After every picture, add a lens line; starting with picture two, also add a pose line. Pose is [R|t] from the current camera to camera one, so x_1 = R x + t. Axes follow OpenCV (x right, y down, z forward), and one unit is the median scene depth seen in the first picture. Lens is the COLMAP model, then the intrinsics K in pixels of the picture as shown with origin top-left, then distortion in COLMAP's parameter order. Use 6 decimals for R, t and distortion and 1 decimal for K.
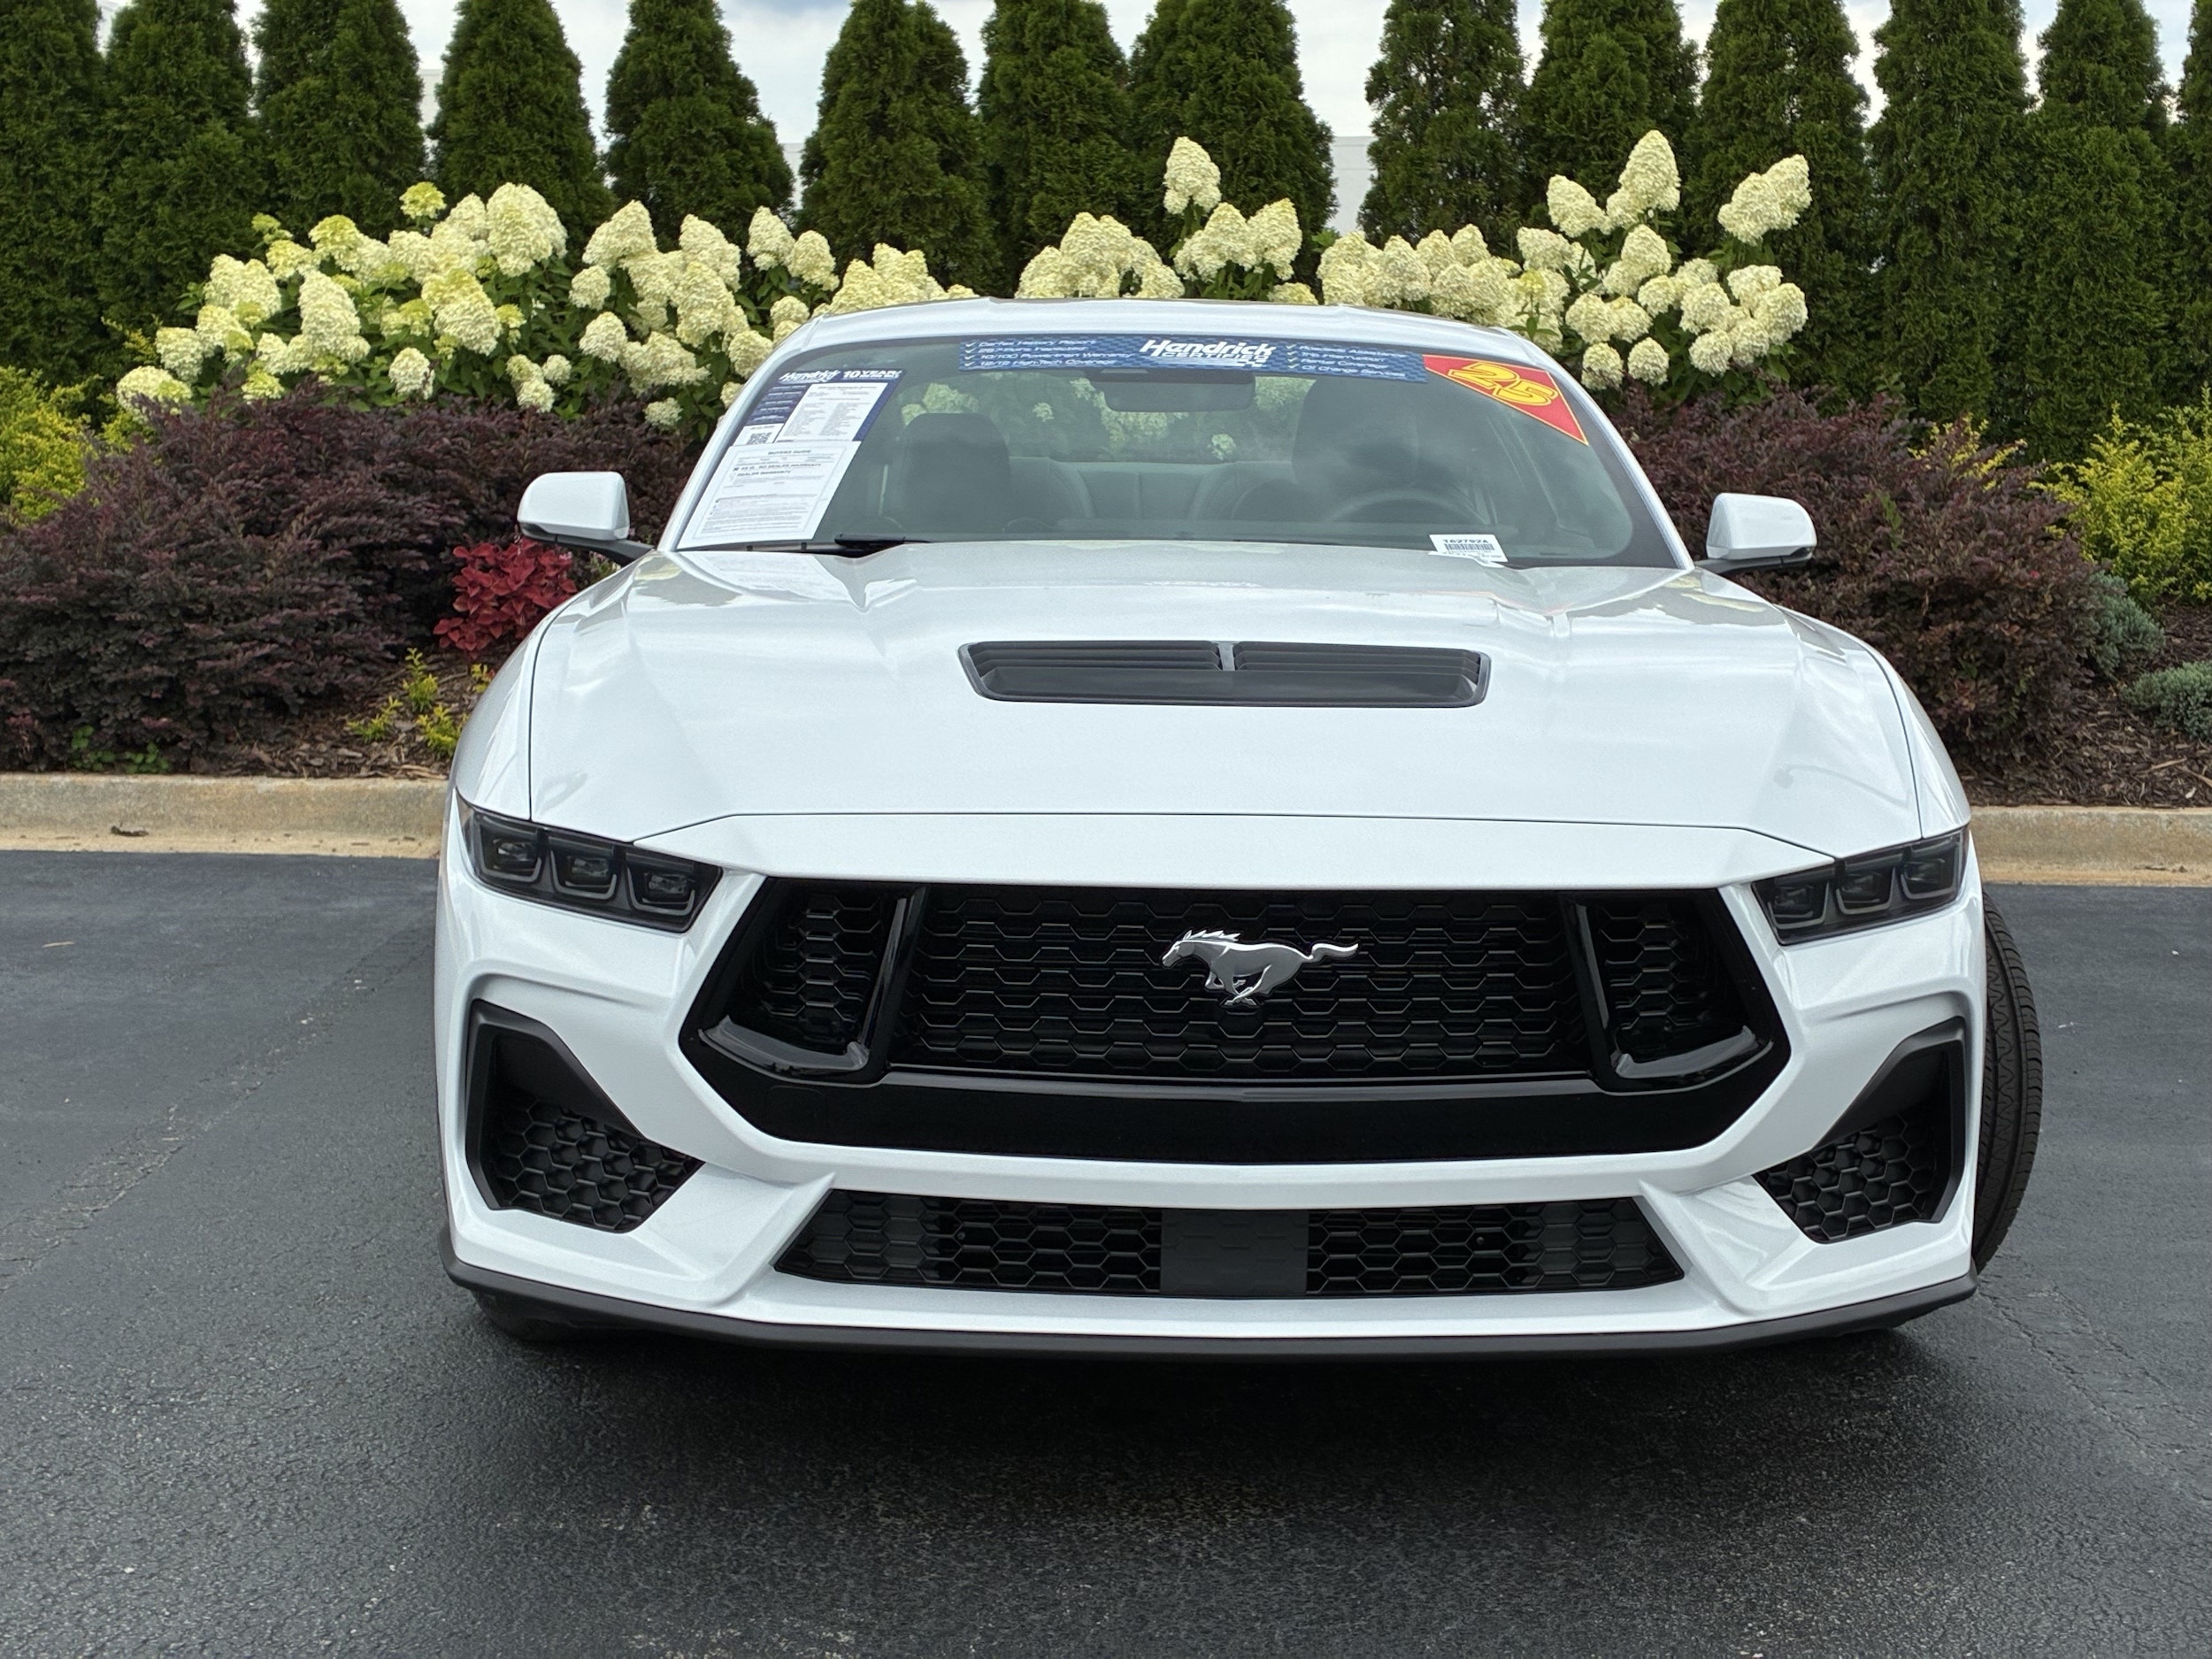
lens RADIAL K [[3278.8, 0, 1105.2], [0, 3278.8, 986.2], [0, 0, 1]] dist [0.138610, -0.507343]
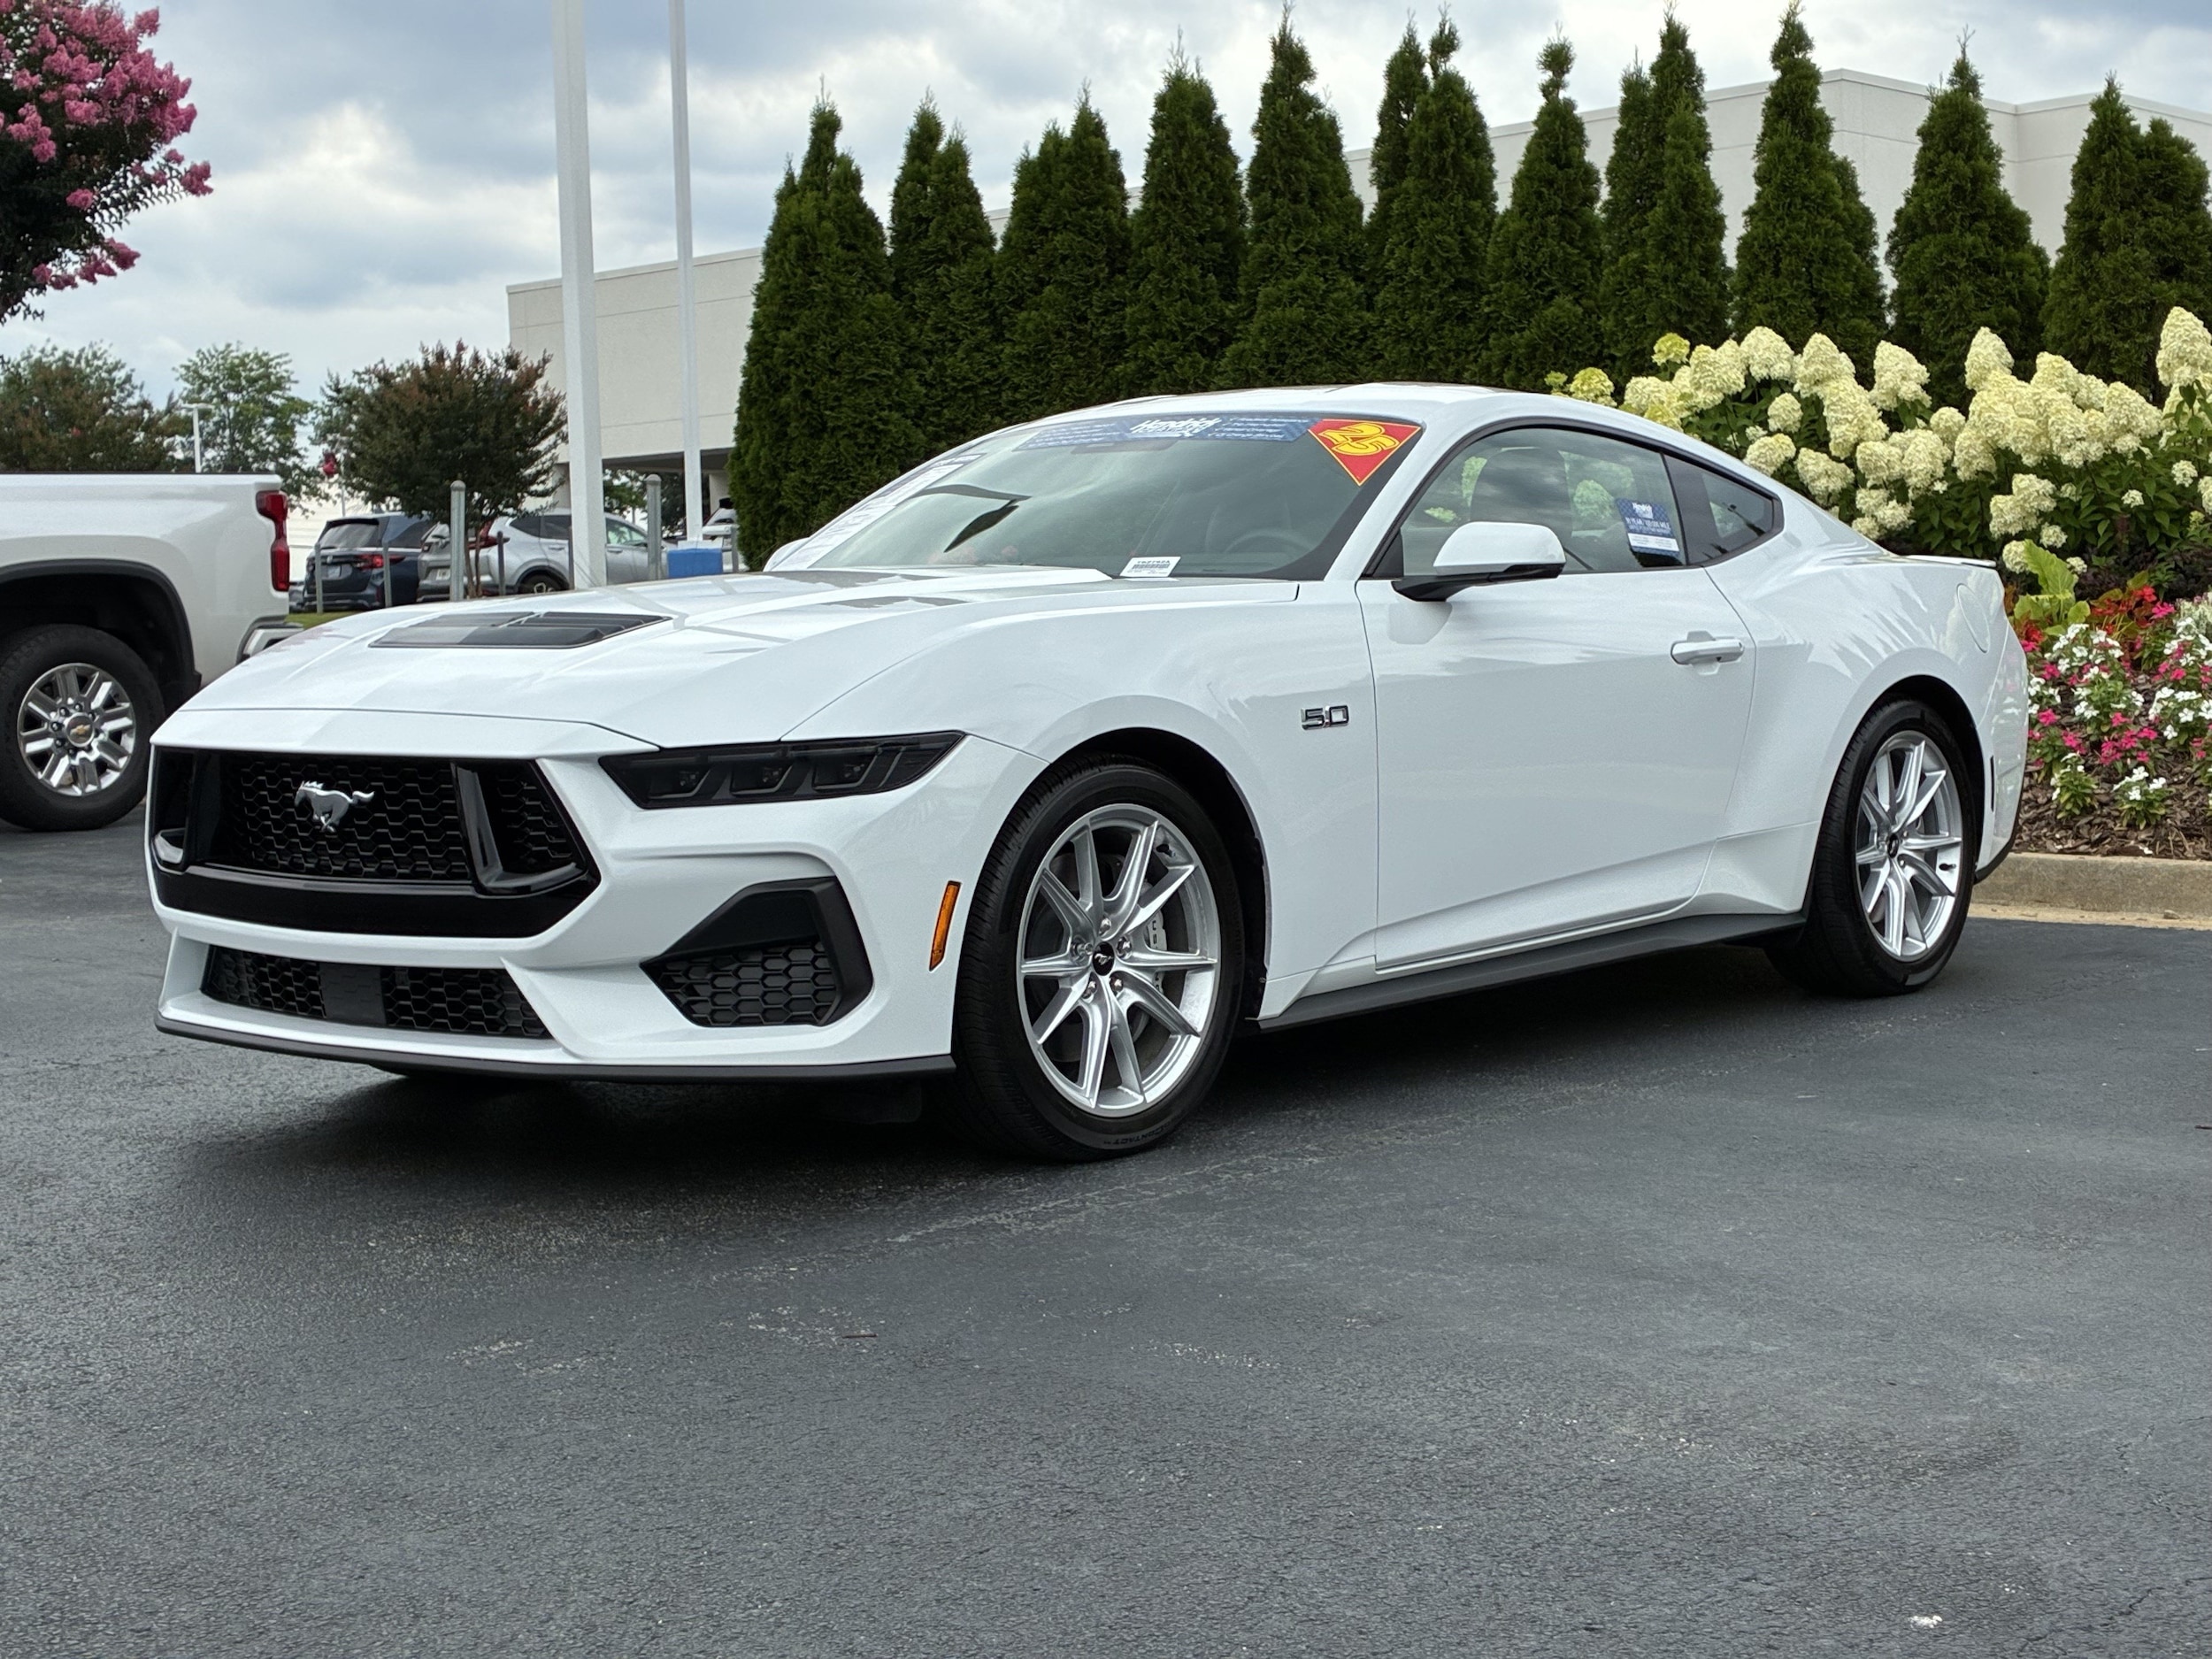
lens RADIAL K [[3278.8, 0, 1105.2], [0, 3278.8, 986.2], [0, 0, 1]] dist [0.138610, -0.507343]
pose [[0.738088, 0.050982, -0.672775, 0.428149], [-0.086779, 0.996032, -0.019725, 0.024437], [0.669100, 0.072941, 0.739584, 0.027187]]
